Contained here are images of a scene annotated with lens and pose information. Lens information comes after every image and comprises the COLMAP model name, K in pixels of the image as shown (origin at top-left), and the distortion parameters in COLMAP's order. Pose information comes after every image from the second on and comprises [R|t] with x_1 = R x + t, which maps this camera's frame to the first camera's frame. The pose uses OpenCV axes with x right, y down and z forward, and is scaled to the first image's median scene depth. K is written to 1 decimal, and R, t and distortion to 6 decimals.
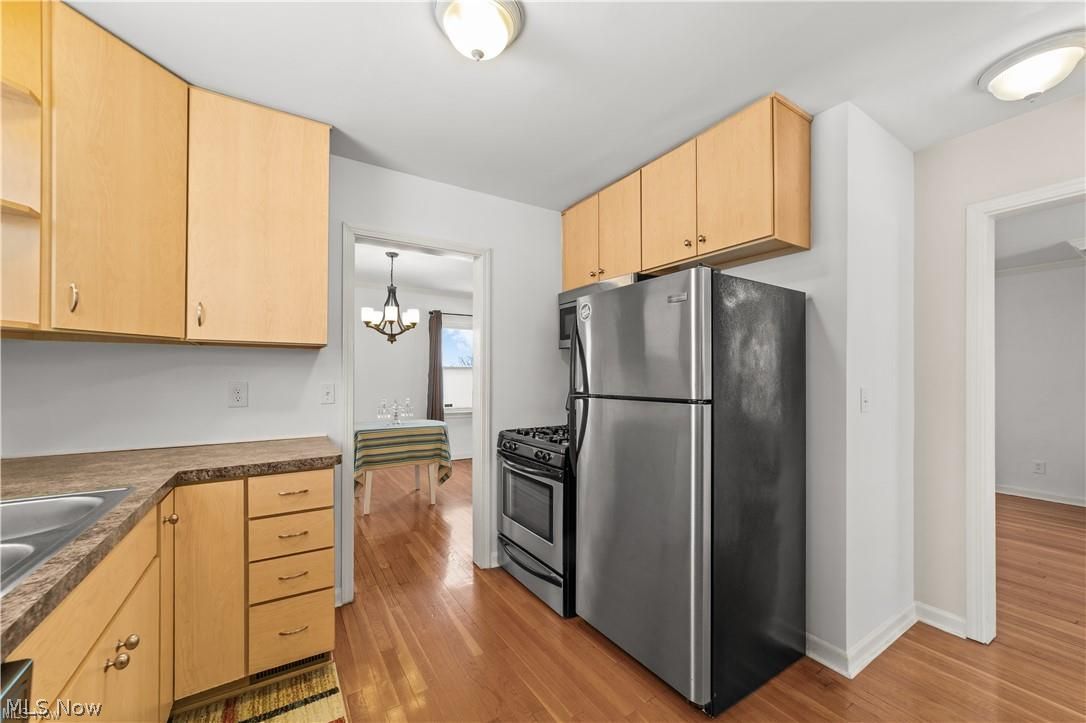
lens RADIAL K [[428.0, 0, 533.4], [0, 428.0, 370.2], [0, 0, 1]] dist [0.021160, 0.000047]
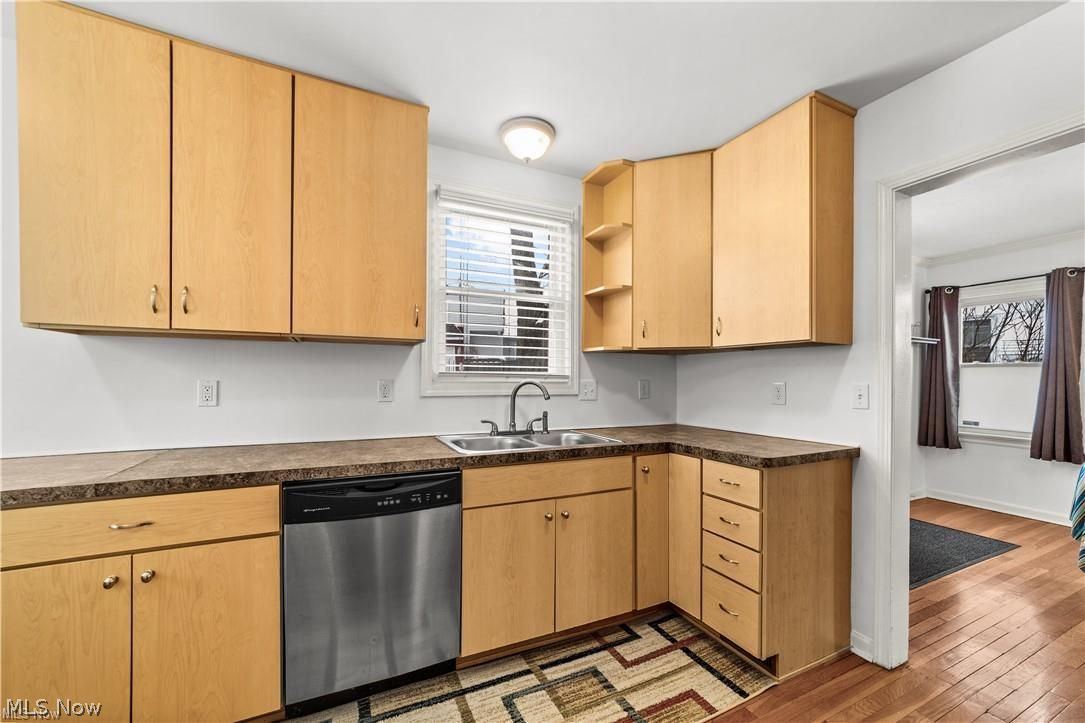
lens RADIAL K [[424.7, 0, 544.0], [0, 424.7, 382.0], [0, 0, 1]] dist [-0.000587, 0.000012]
pose [[-0.091878, -0.003524, -0.995764, 0.537398], [0.000691, 0.999993, -0.003603, 0.038528], [0.995770, -0.001019, -0.091875, 0.643314]]
